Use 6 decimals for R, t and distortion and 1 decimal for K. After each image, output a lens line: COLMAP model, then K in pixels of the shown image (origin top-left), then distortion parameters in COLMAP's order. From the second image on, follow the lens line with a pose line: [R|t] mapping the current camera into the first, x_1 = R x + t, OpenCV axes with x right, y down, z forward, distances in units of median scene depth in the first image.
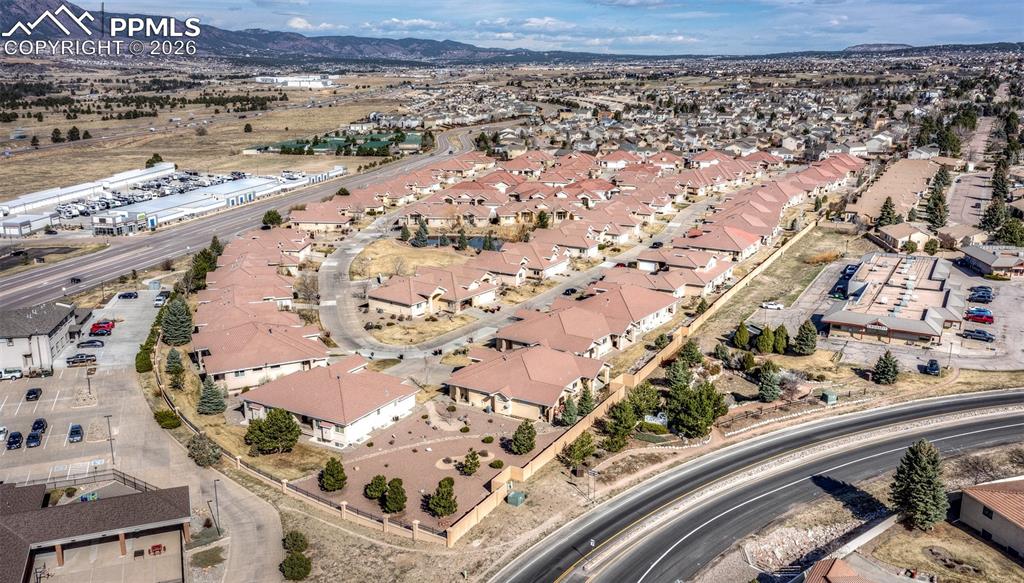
lens RADIAL K [[815.1, 0, 512.0], [0, 815.1, 291.5], [0, 0, 1]] dist [-0.000882, 0.043907]
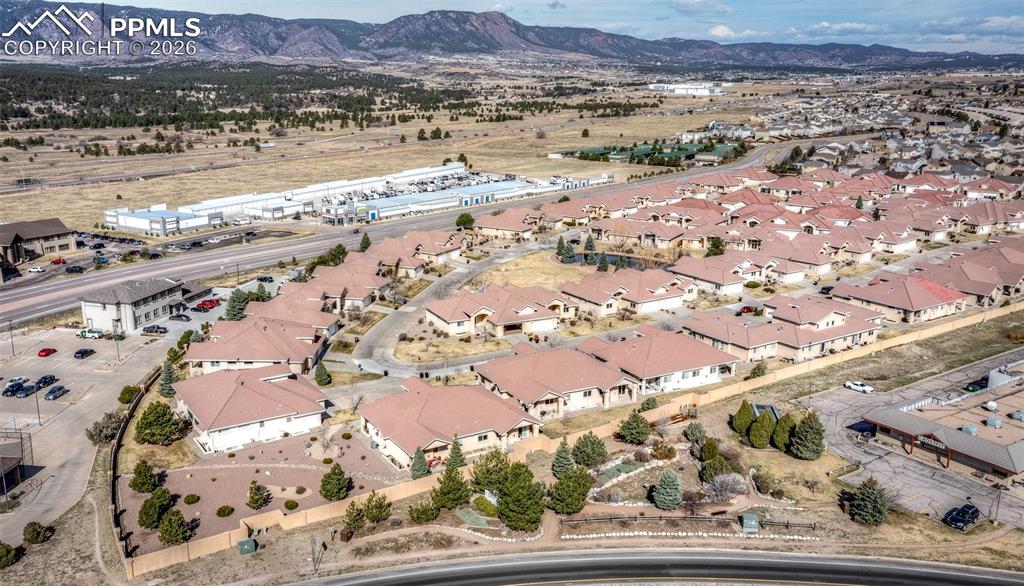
lens RADIAL K [[815.1, 0, 512.0], [0, 815.1, 293.0], [0, 0, 1]] dist [-0.000882, 0.043907]
pose [[0.888531, 0.118822, -0.443163, 0.109153], [-0.121800, 0.992314, 0.021856, -0.014127], [0.442354, 0.034558, 0.896175, 0.052610]]
